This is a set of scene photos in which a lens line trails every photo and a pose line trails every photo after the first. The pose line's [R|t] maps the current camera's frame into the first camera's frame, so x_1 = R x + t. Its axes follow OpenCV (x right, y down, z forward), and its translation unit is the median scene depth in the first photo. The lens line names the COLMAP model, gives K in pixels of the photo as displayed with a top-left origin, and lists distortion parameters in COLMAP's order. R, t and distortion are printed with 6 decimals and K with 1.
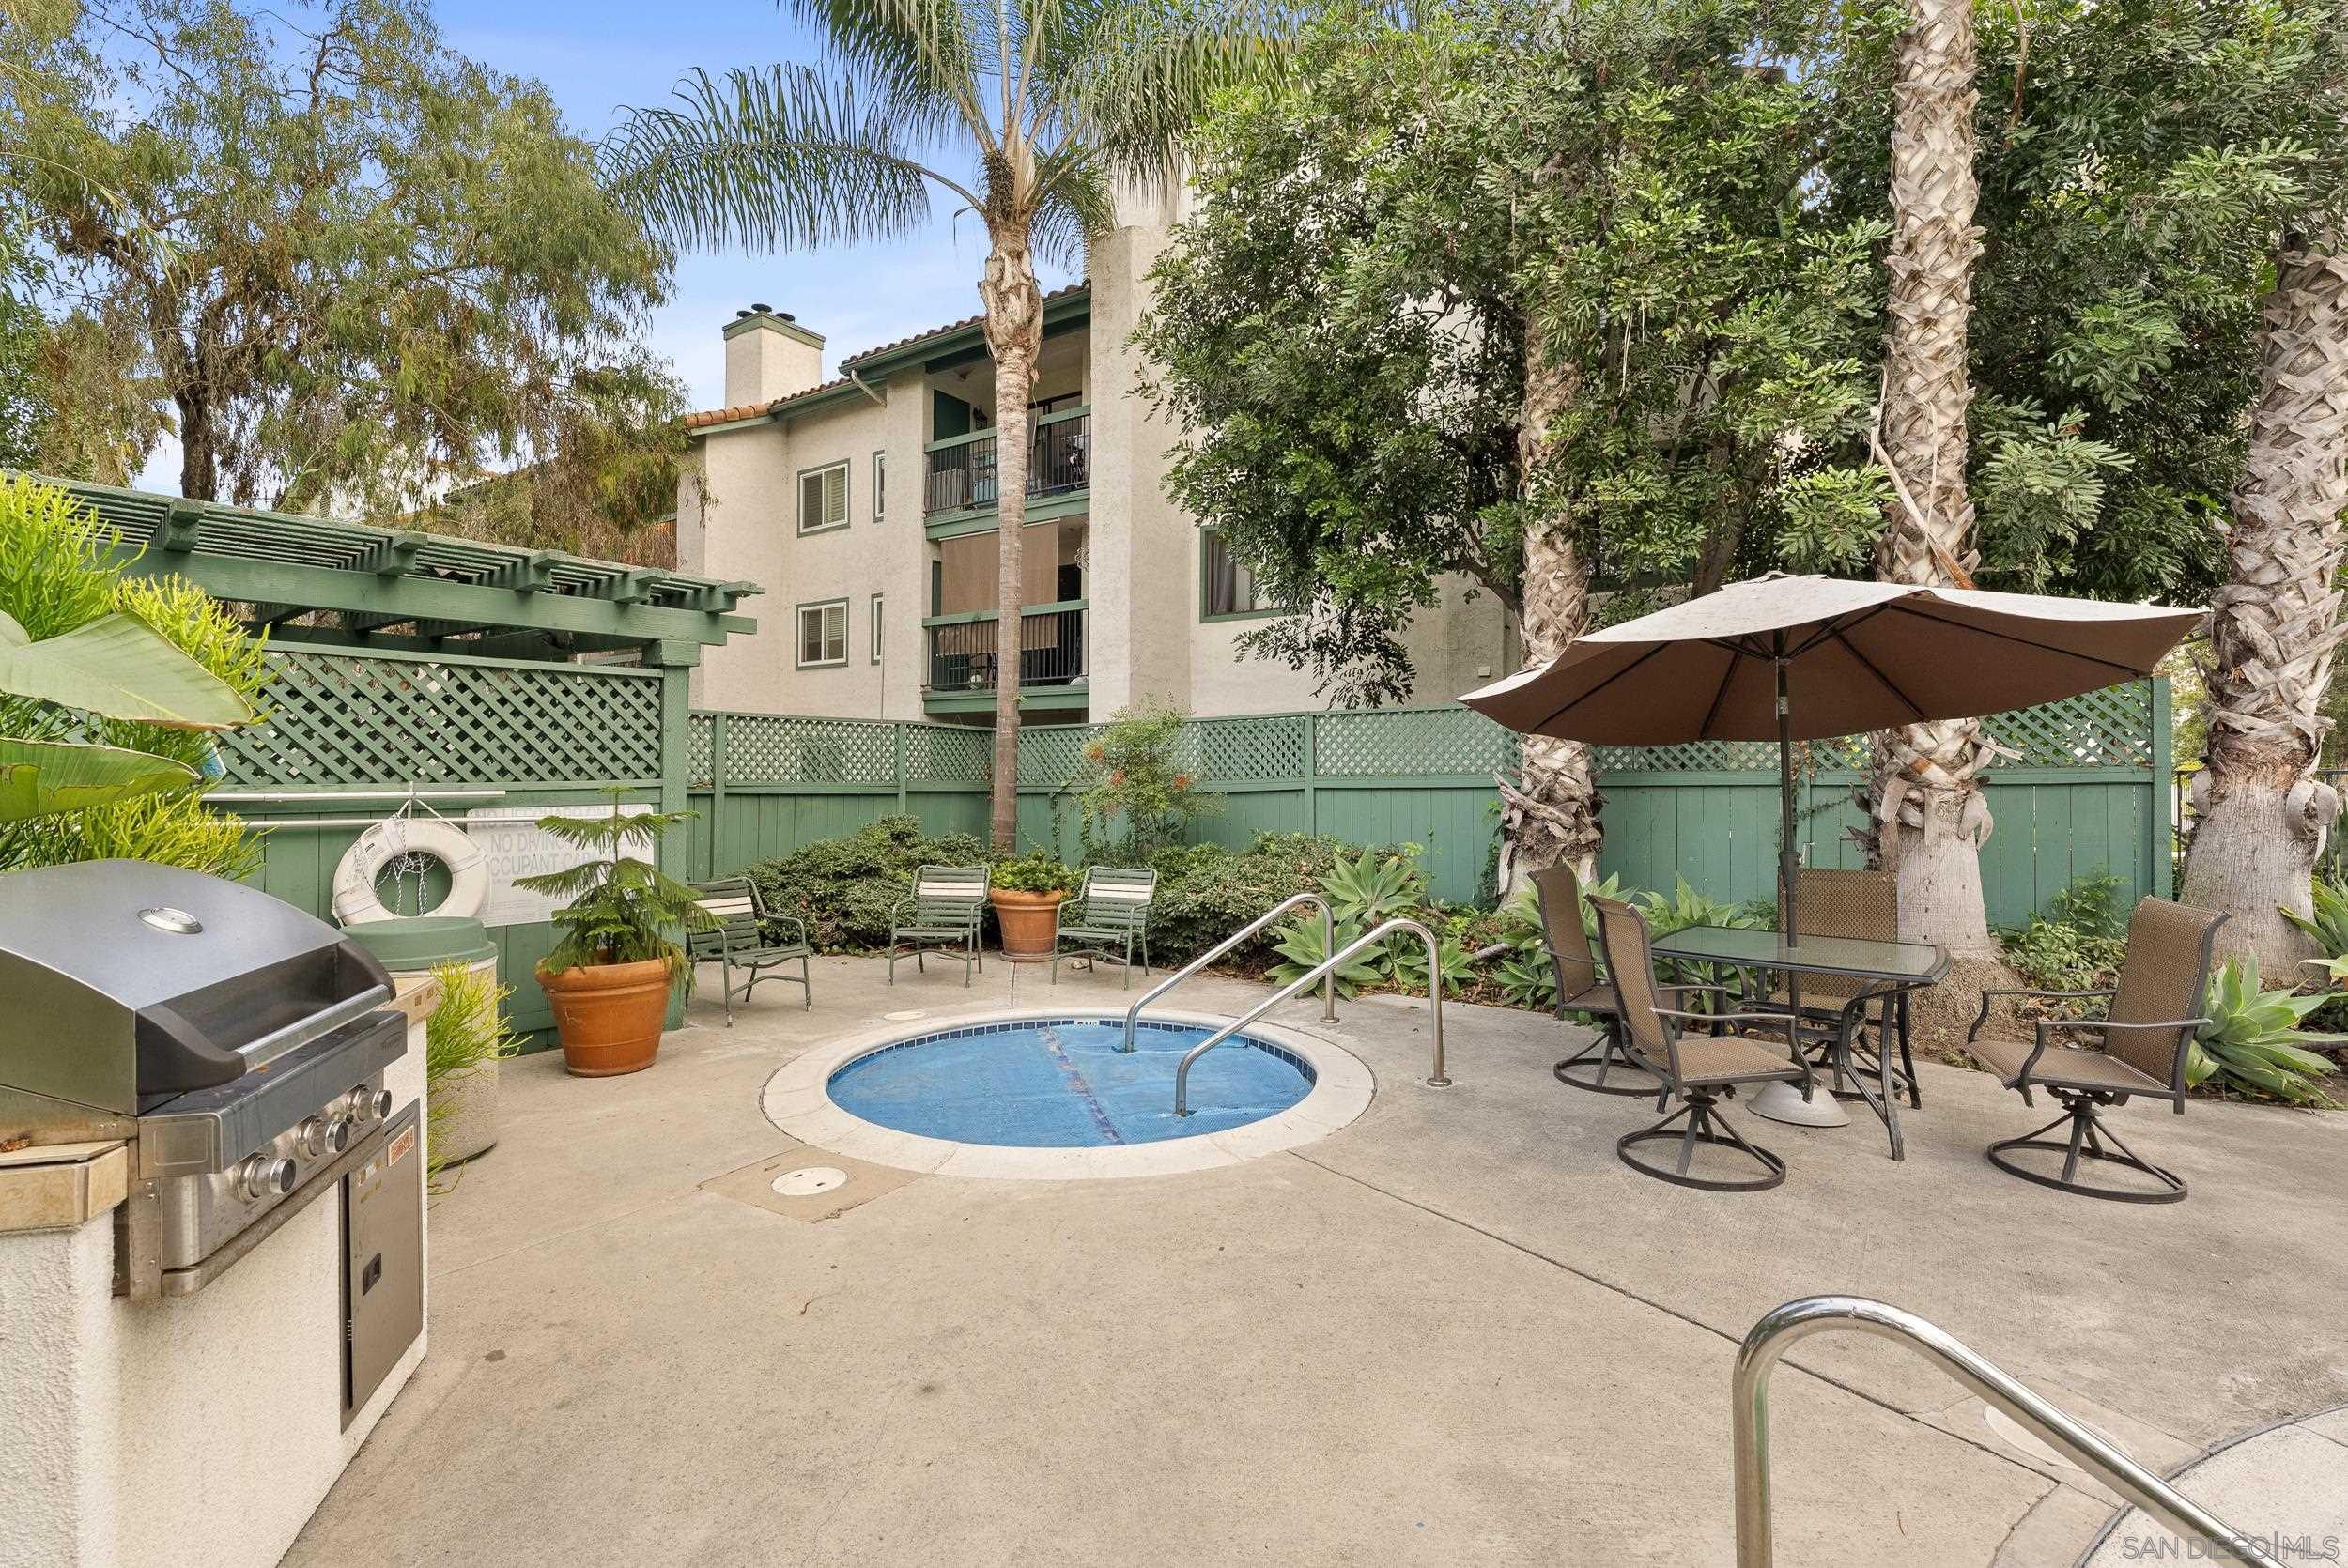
lens RADIAL K [[1057.0, 0, 1170.9], [0, 1057.0, 773.6], [0, 0, 1]] dist [-0.011352, 0.004818]
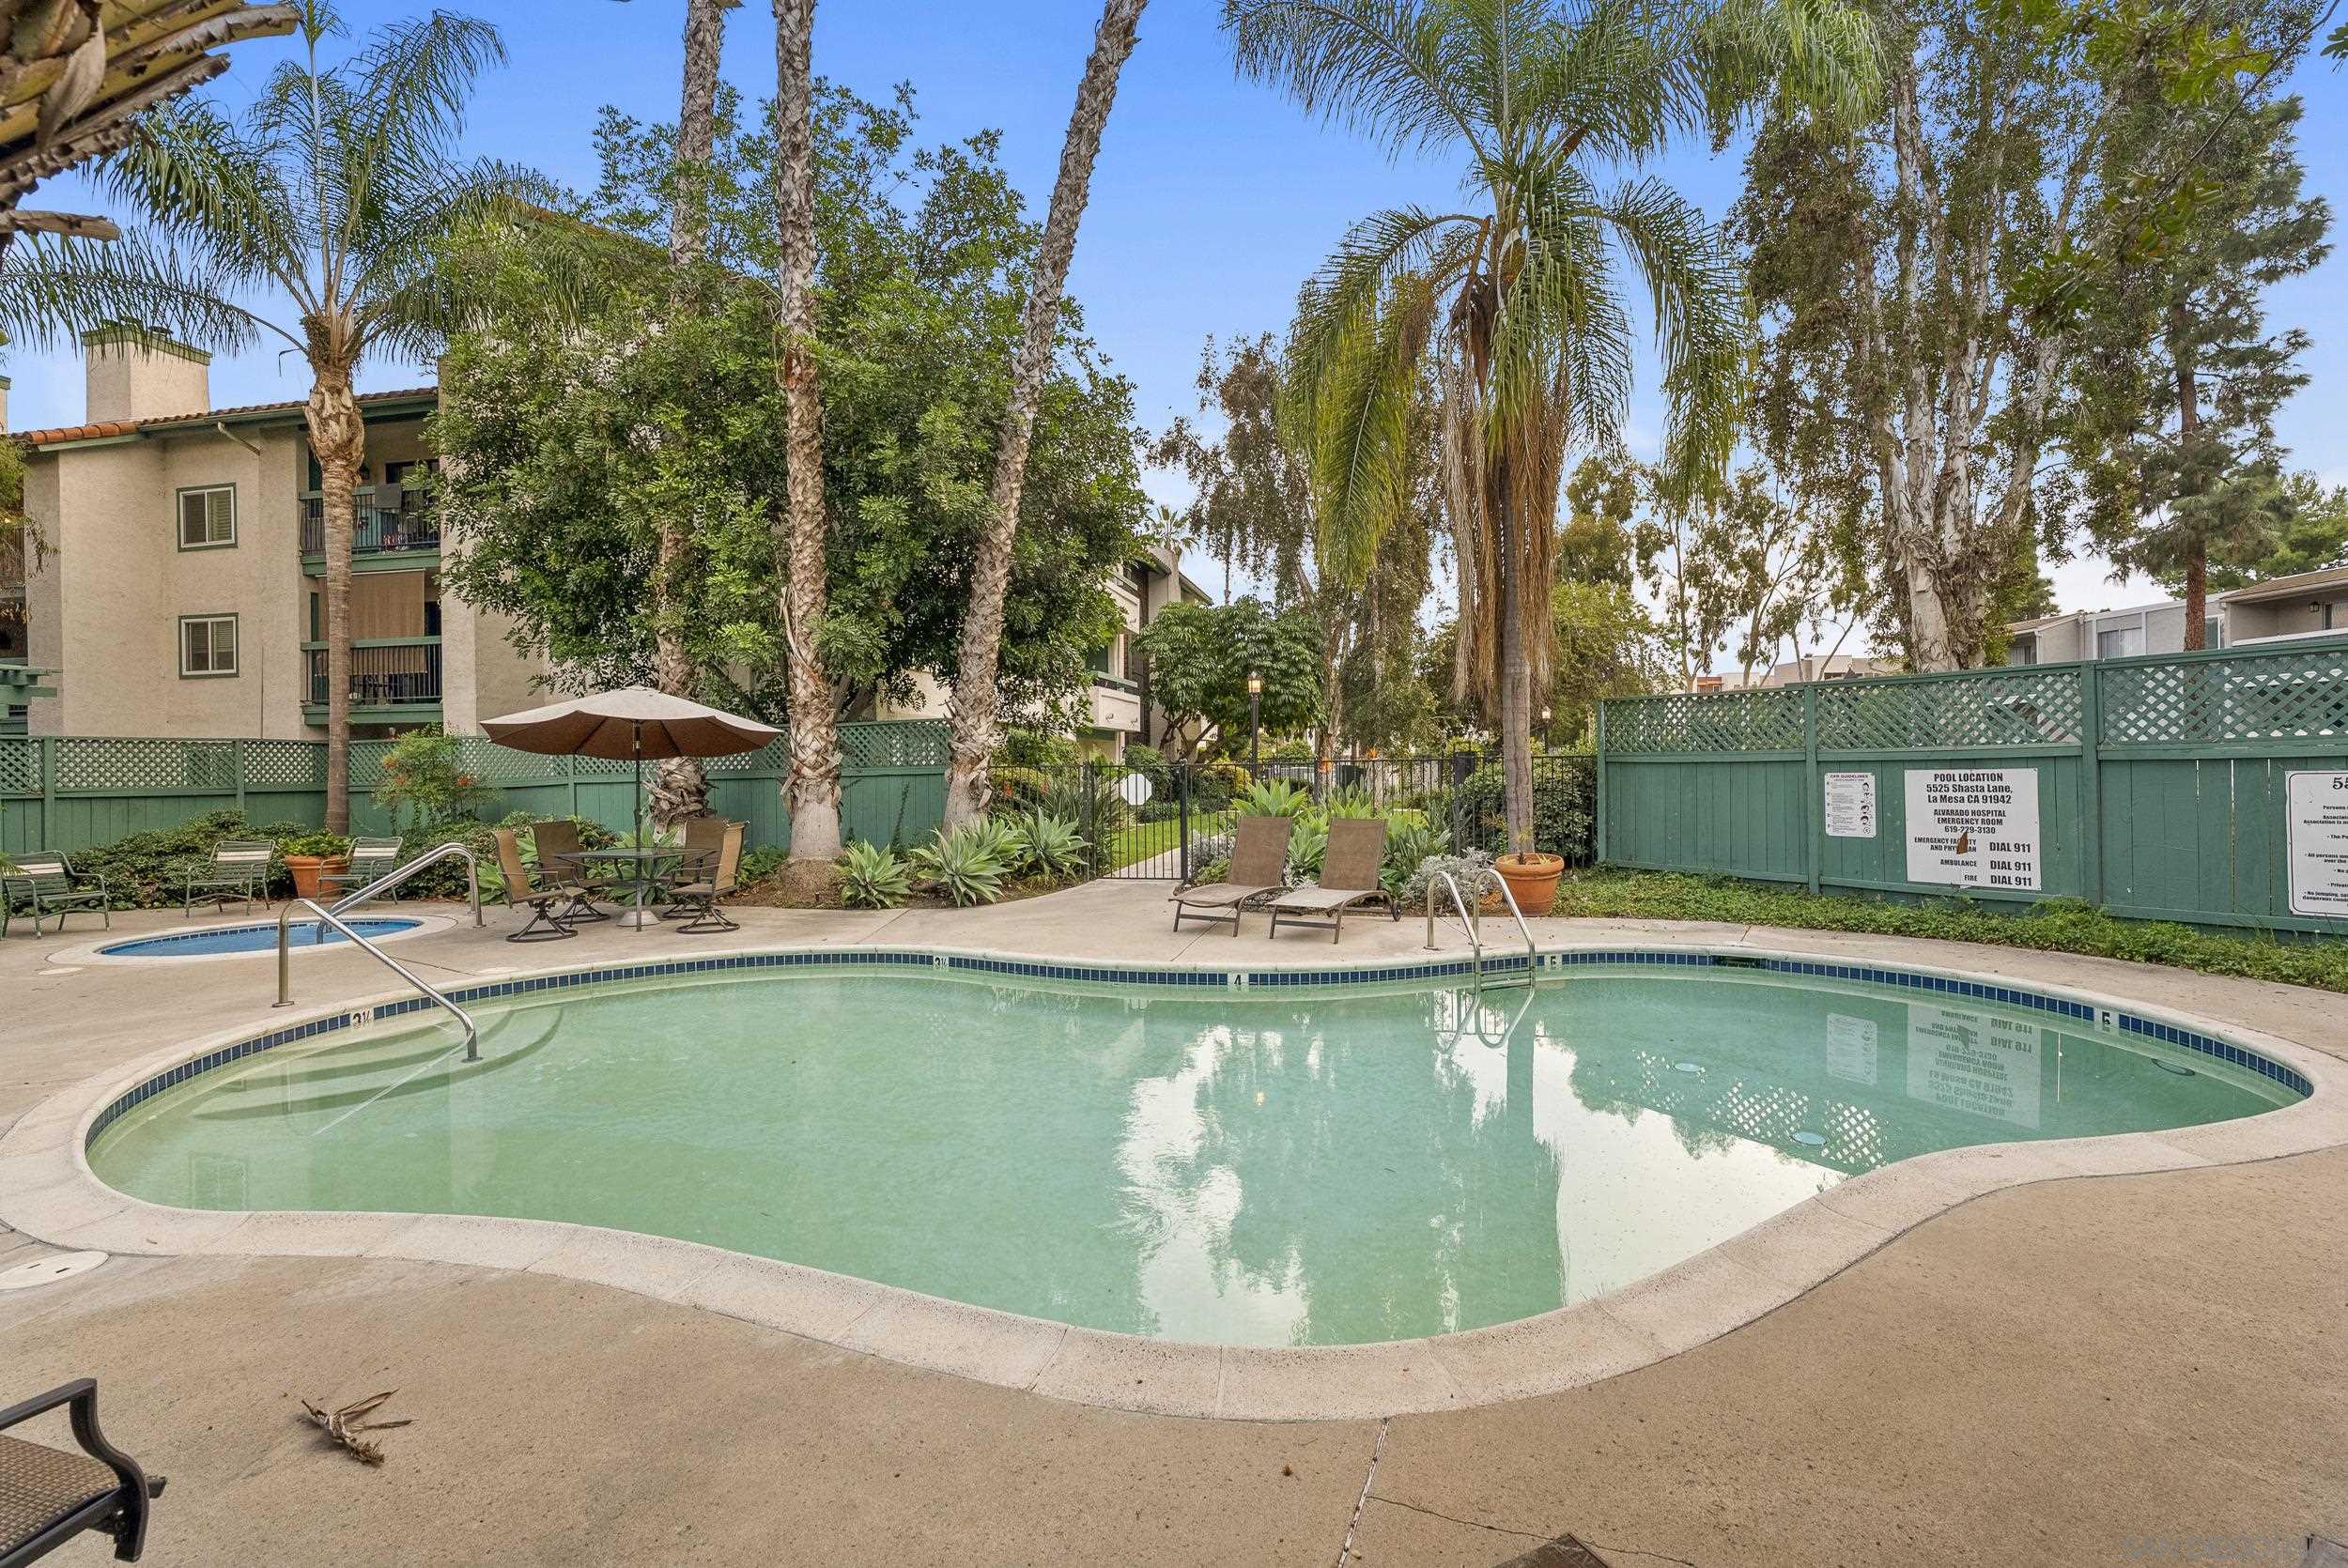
lens RADIAL K [[1057.0, 0, 1170.9], [0, 1057.0, 773.6], [0, 0, 1]] dist [-0.011352, 0.004818]
pose [[0.931694, -0.019259, 0.362734, 0.347148], [0.014647, 0.999773, 0.015460, -0.009542], [-0.362950, -0.009091, 0.931764, -0.633522]]
